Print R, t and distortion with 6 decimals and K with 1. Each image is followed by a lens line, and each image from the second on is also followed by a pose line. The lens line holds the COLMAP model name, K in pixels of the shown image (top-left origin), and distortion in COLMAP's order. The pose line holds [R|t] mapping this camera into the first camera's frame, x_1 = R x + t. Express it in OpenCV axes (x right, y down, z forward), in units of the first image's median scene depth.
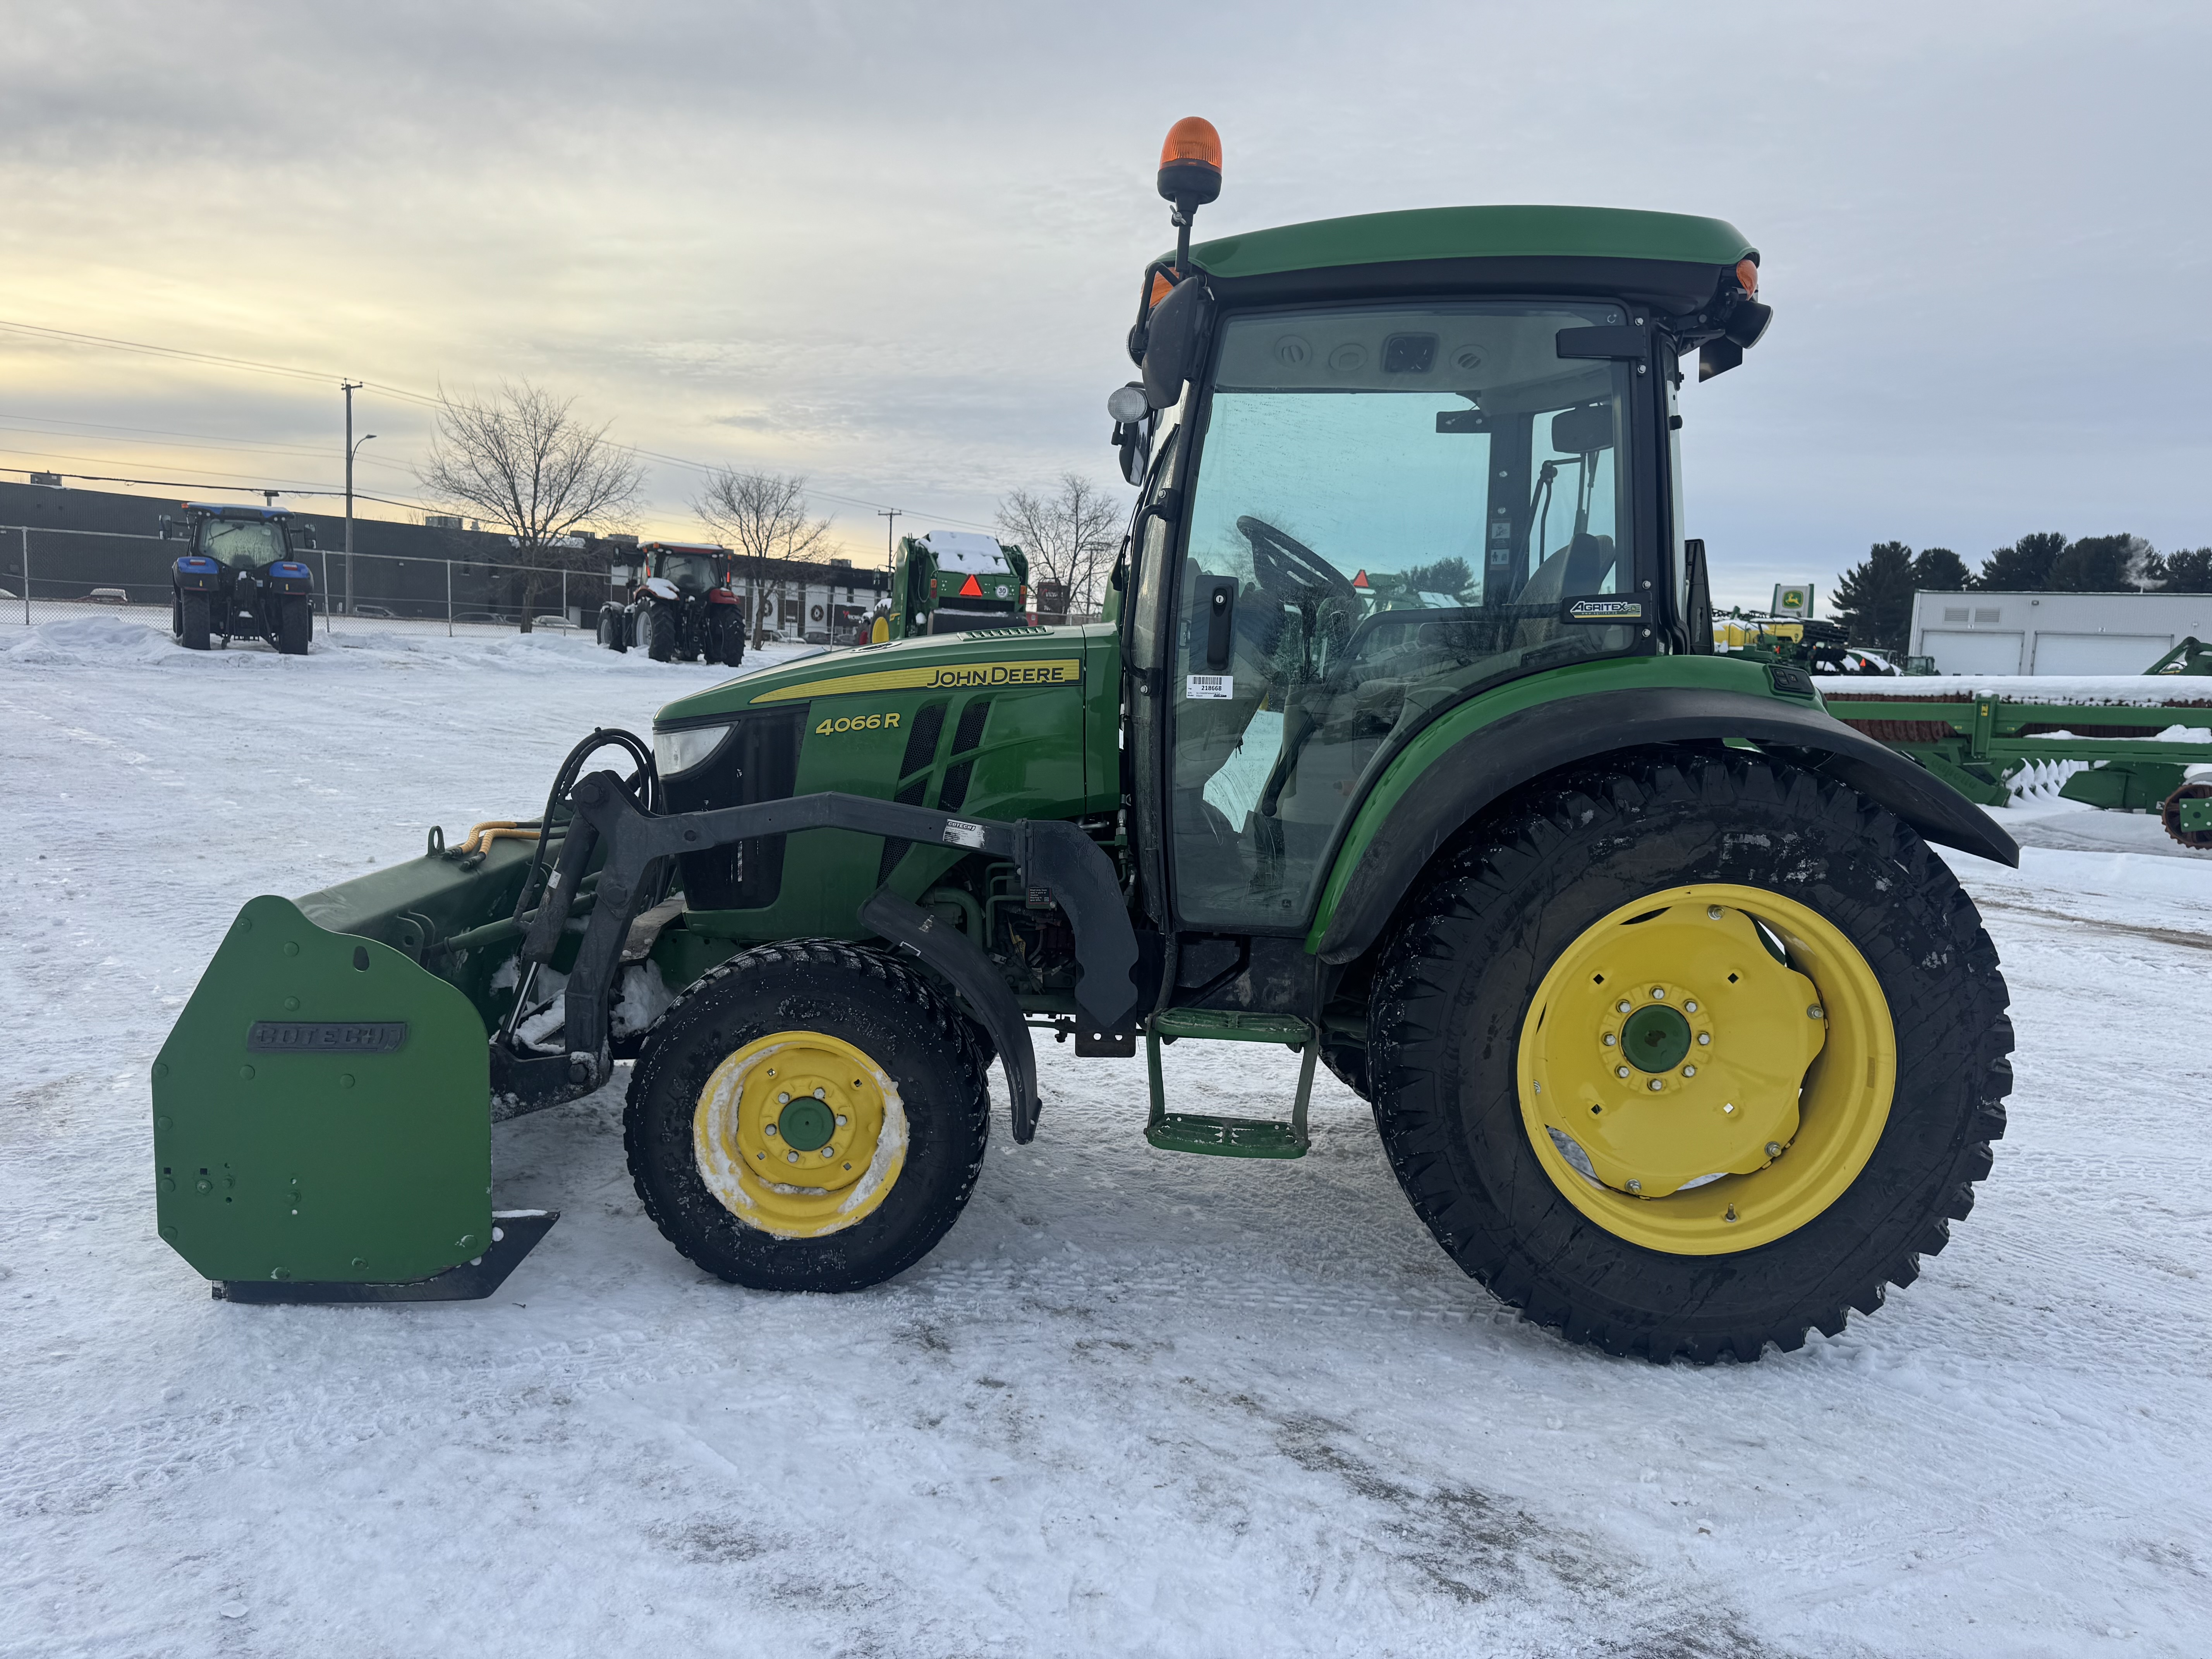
lens RADIAL K [[1543.8, 0, 1112.5], [0, 1543.8, 828.2], [0, 0, 1]] dist [0.018218, -0.006614]
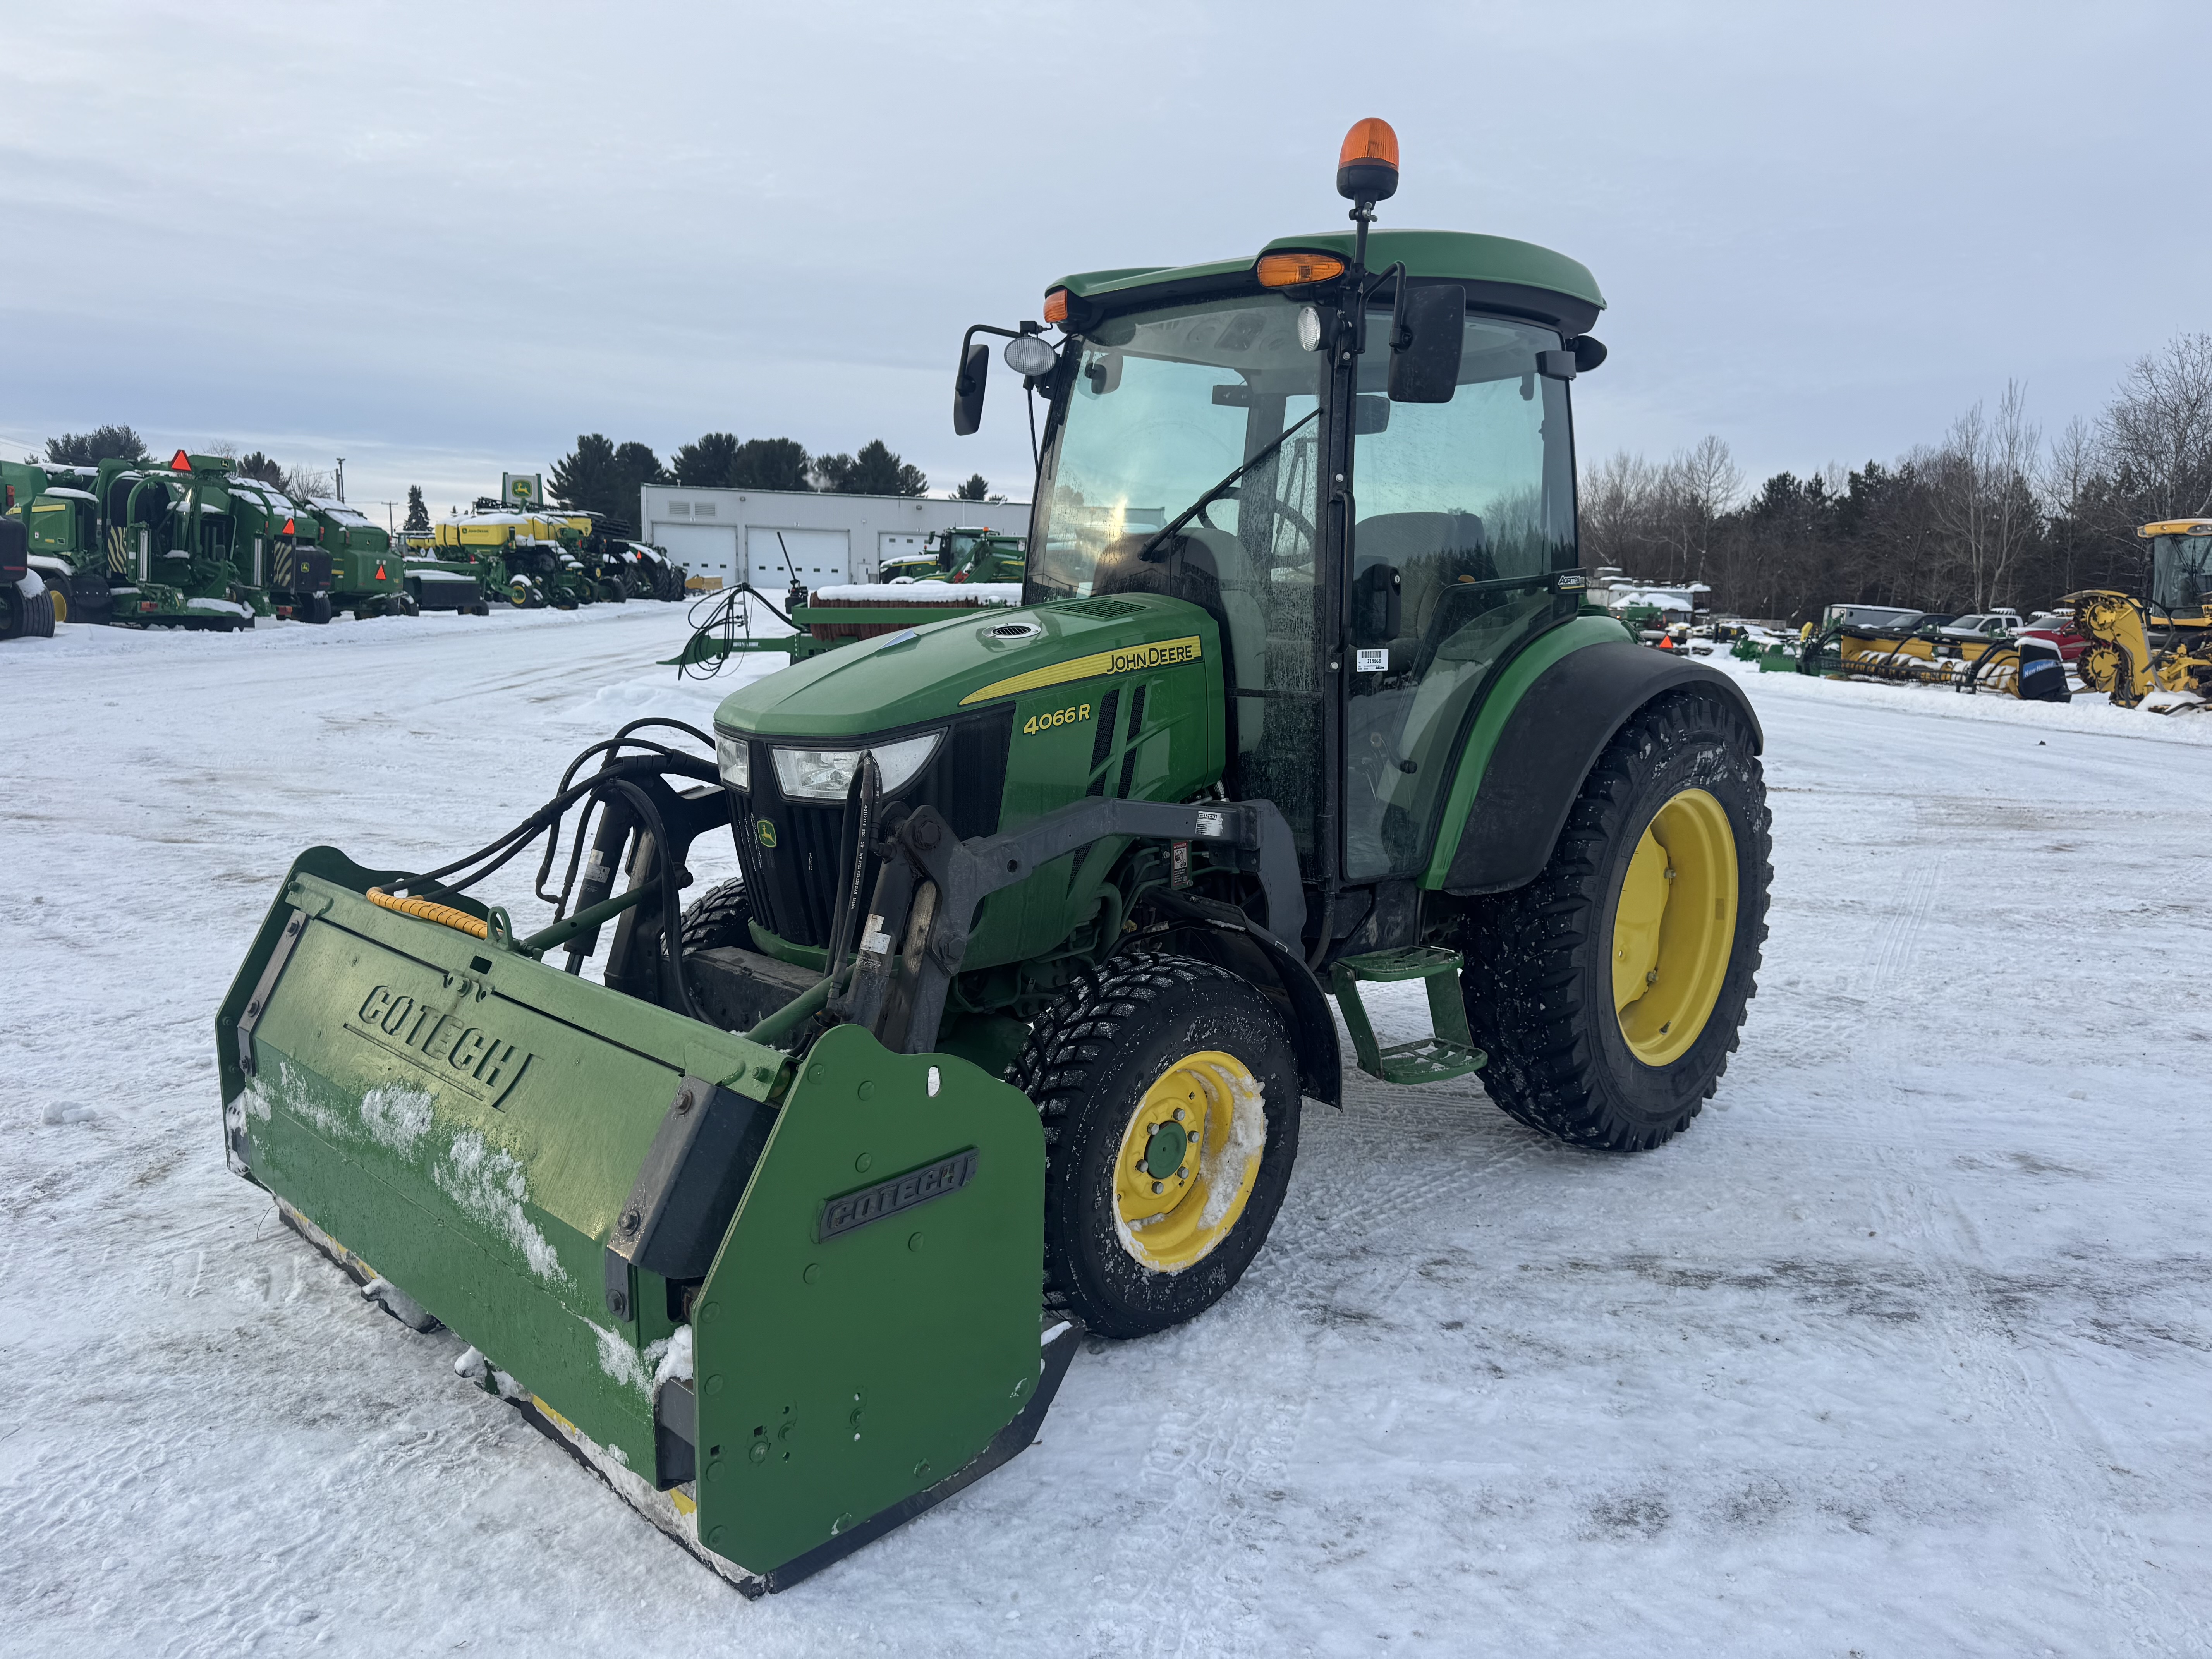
lens RADIAL K [[1543.8, 0, 1111.5], [0, 1543.8, 835.8], [0, 0, 1]] dist [0.018218, -0.006614]
pose [[0.712743, -0.131888, 0.688915, -0.774329], [0.079668, 0.991029, 0.107302, -0.093972], [-0.696887, -0.021594, 0.716856, 0.322744]]
